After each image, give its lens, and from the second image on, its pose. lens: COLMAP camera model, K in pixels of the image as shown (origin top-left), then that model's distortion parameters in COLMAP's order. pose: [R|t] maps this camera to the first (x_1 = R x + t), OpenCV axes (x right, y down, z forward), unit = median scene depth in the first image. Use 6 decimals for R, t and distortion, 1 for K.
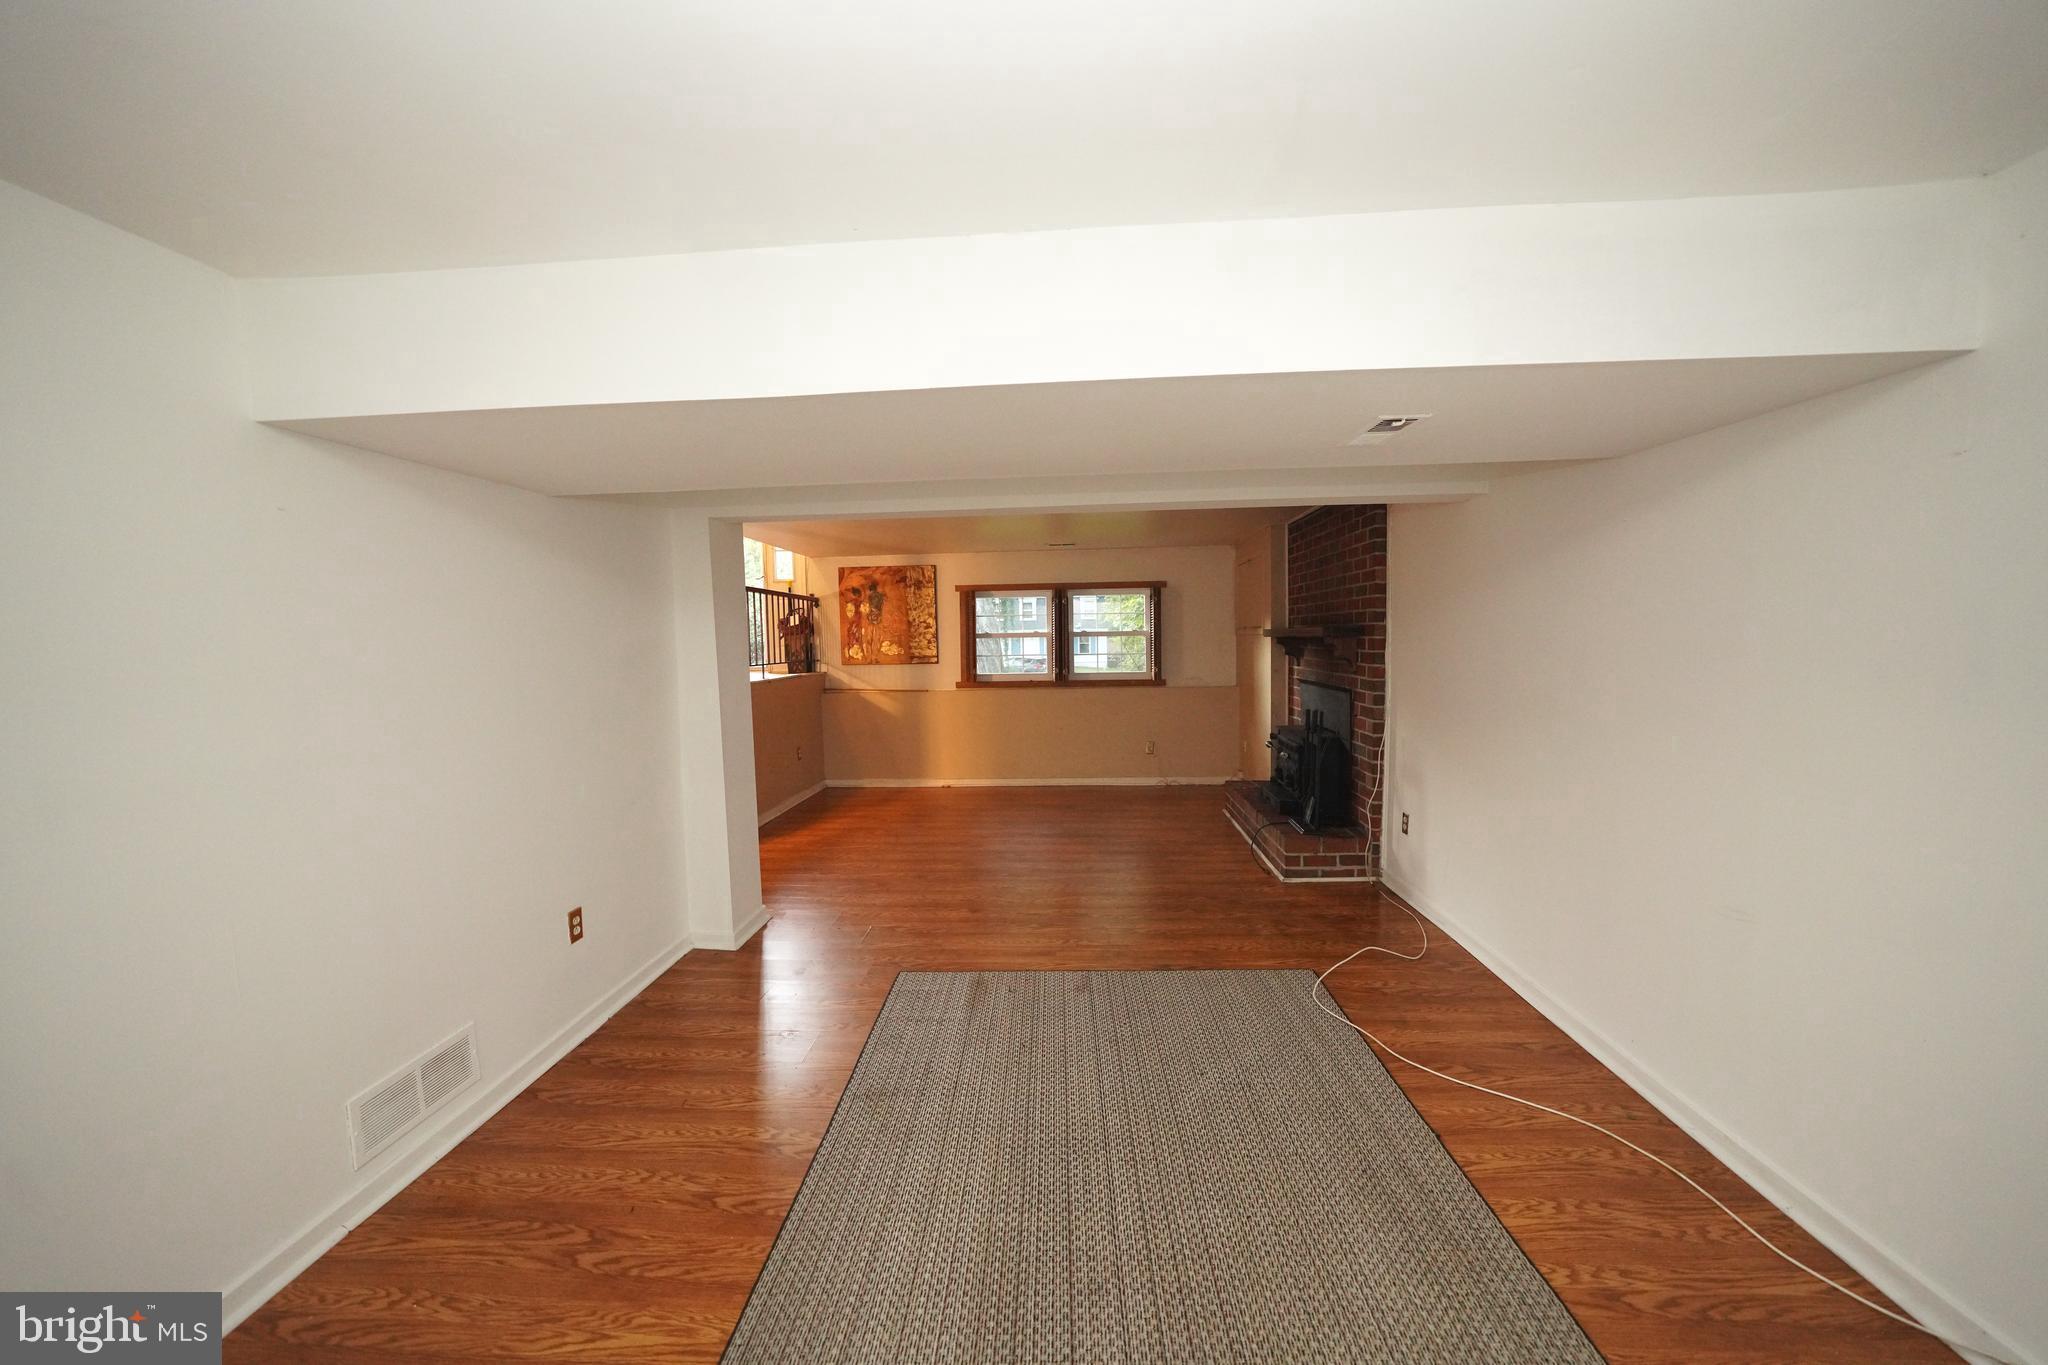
lens RADIAL K [[706.6, 0, 1027.4], [0, 706.6, 691.6], [0, 0, 1]] dist [-0.029885, 0.006439]
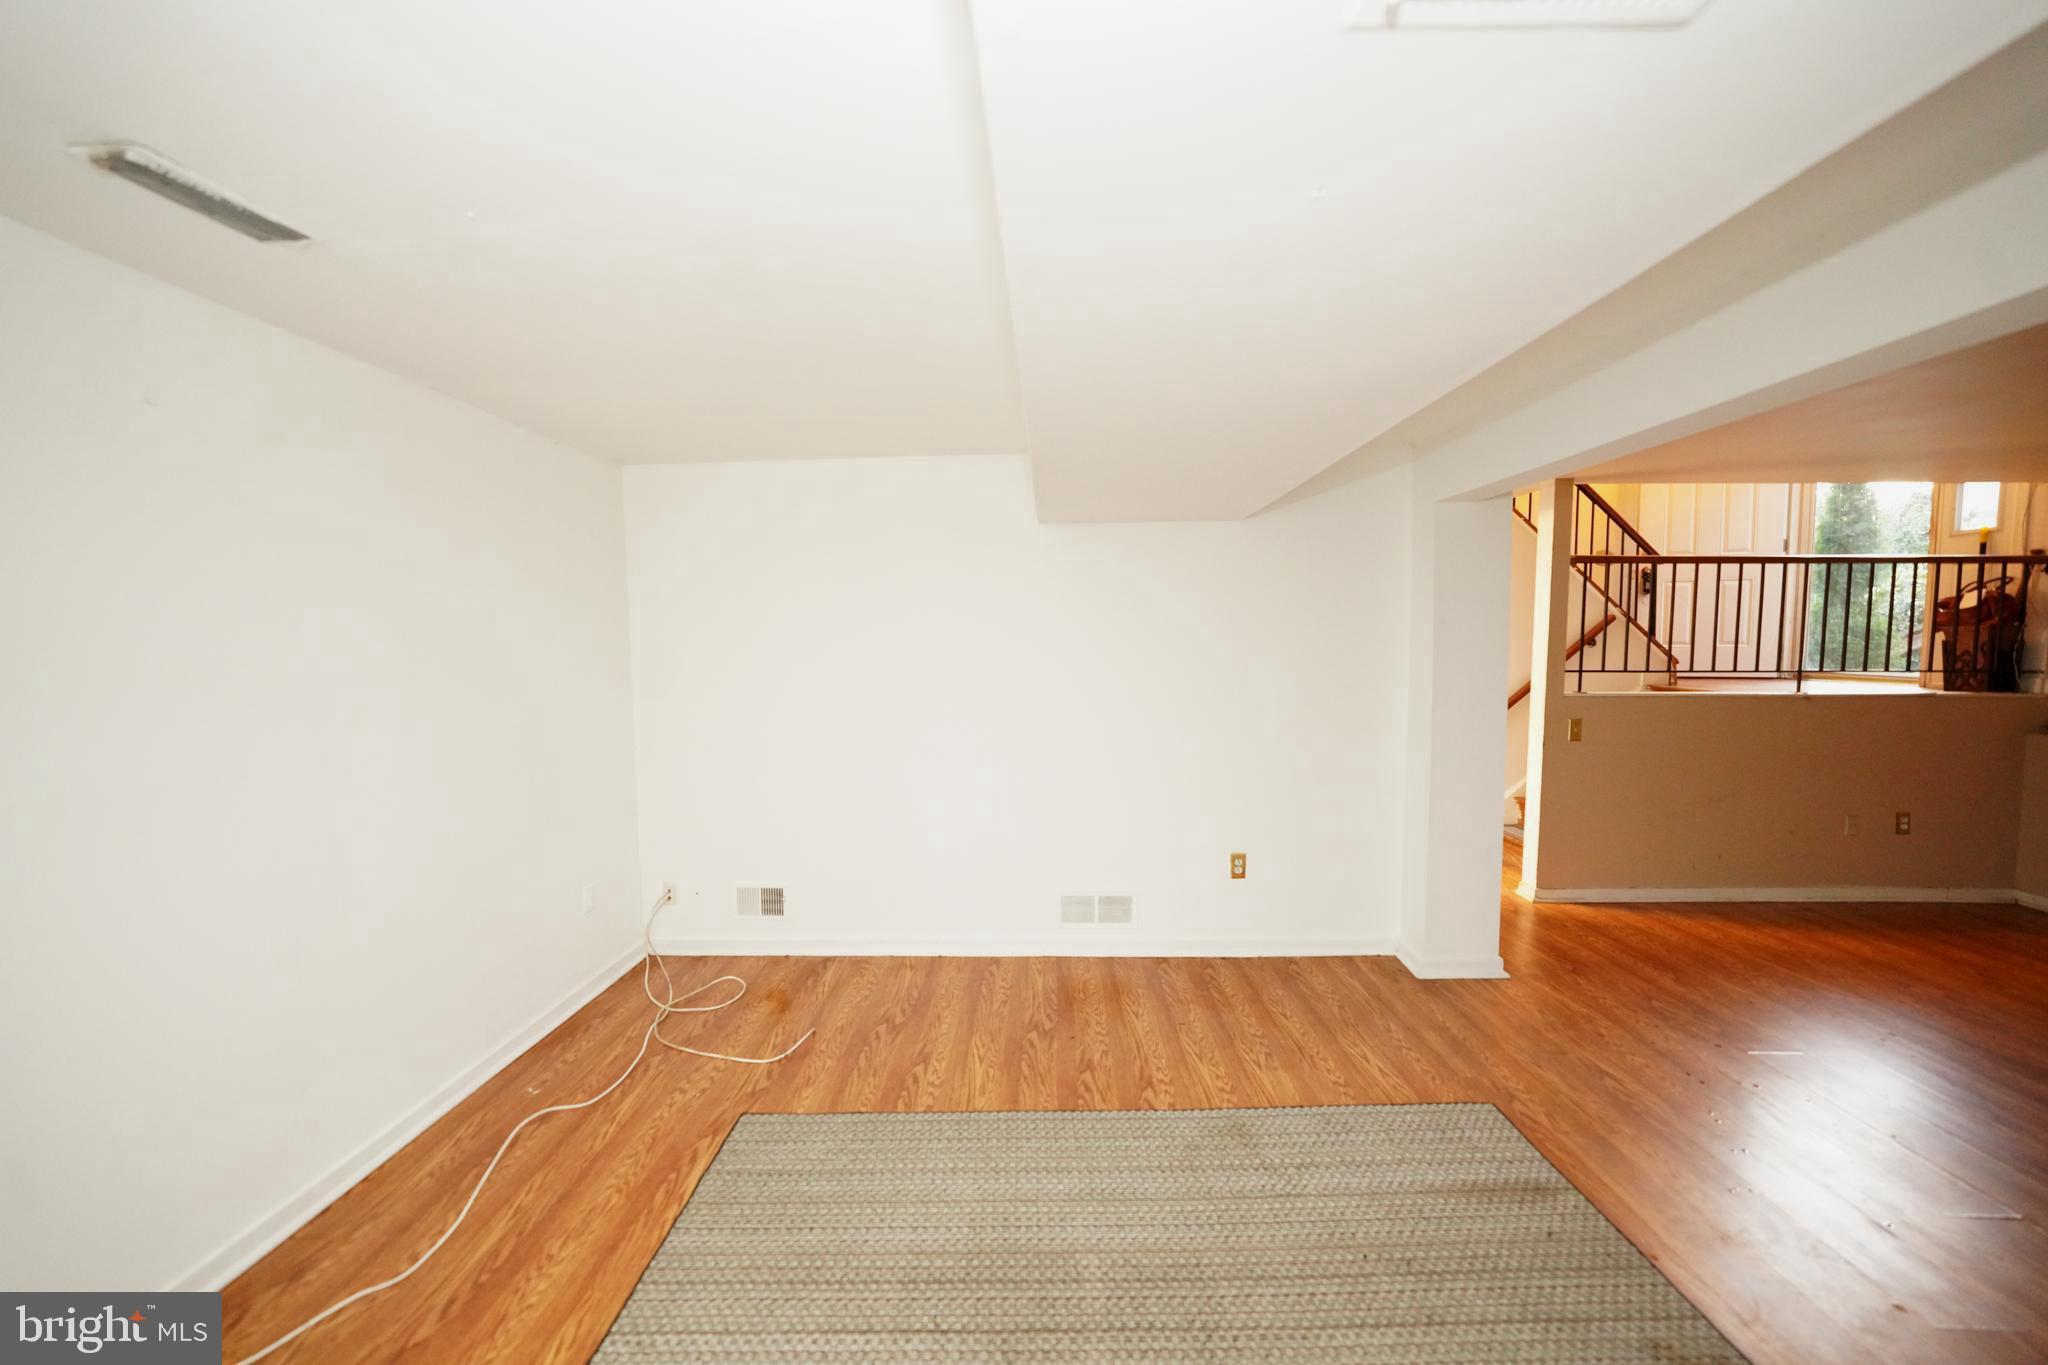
lens RADIAL K [[706.6, 0, 1028.3], [0, 706.6, 680.2], [0, 0, 1]] dist [-0.029885, 0.006439]
pose [[0.030703, 0.074696, -0.996734, 0.583299], [-0.071024, 0.994846, 0.072366, -0.059929], [0.997002, 0.068570, 0.035850, 0.577634]]
